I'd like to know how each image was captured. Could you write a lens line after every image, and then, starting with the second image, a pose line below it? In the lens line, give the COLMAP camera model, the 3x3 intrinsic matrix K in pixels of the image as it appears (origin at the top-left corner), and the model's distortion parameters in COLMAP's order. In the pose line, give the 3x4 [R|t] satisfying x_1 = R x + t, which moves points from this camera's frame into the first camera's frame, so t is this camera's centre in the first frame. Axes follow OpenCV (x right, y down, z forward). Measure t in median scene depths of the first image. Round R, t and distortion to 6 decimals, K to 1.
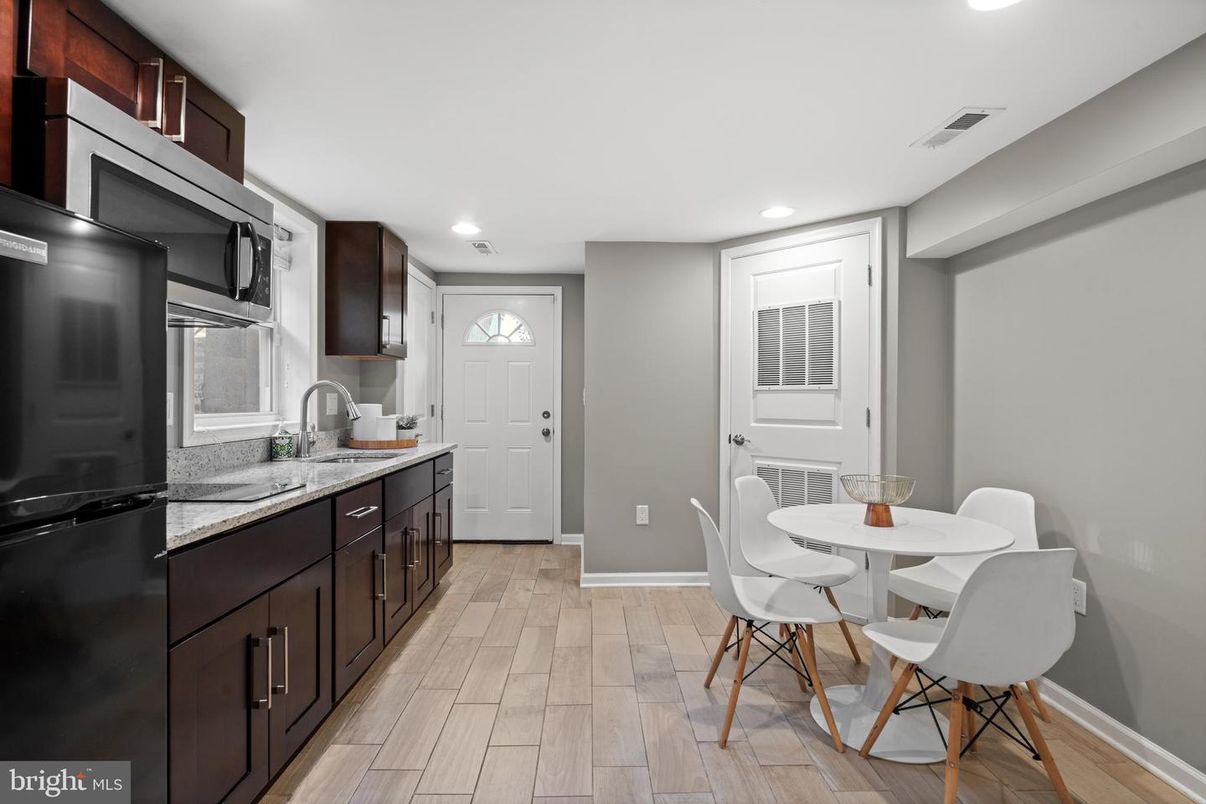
lens RADIAL K [[550.6, 0, 595.6], [0, 550.6, 398.9], [0, 0, 1]] dist [-0.004712, 0.000429]
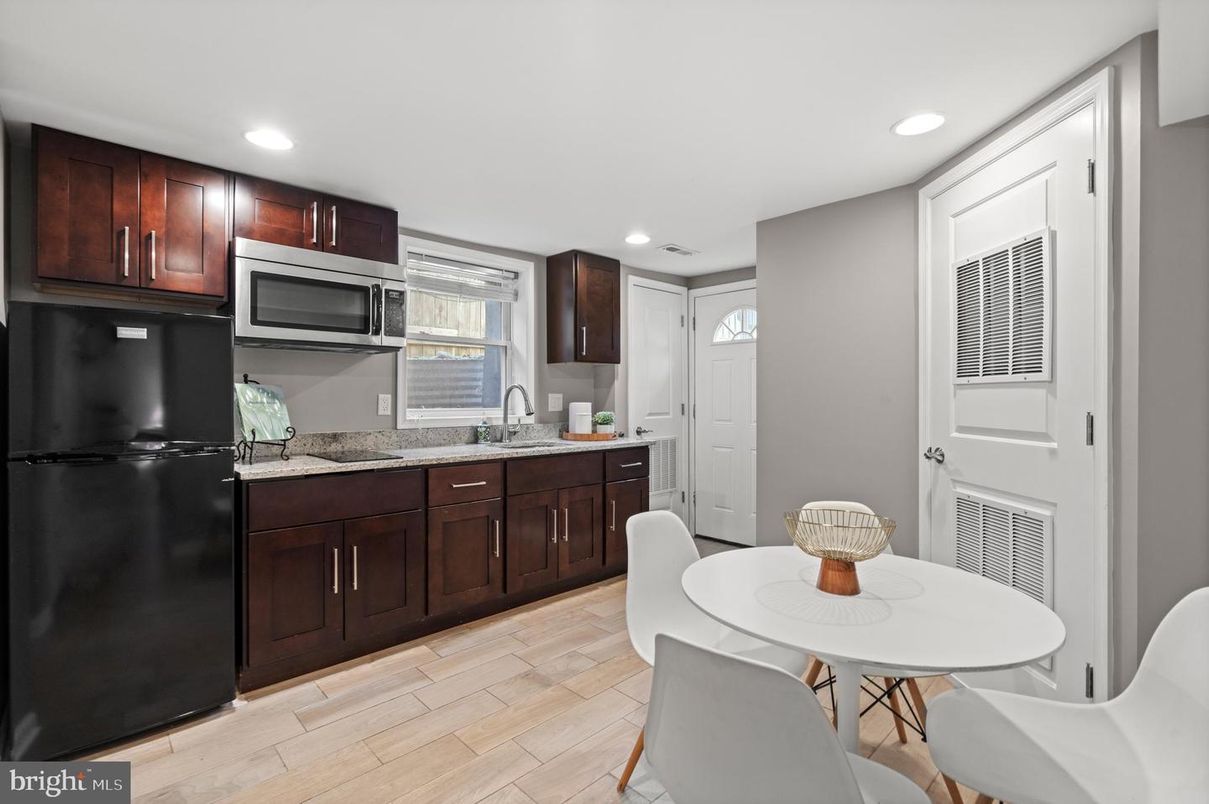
lens RADIAL K [[552.0, 0, 597.9], [0, 552.0, 398.6], [0, 0, 1]] dist [-0.004712, 0.000429]
pose [[0.682877, -0.001850, -0.730531, 0.522722], [0.001846, 0.999998, -0.000807, 0.001622], [0.730531, -0.000798, 0.682879, 0.224899]]
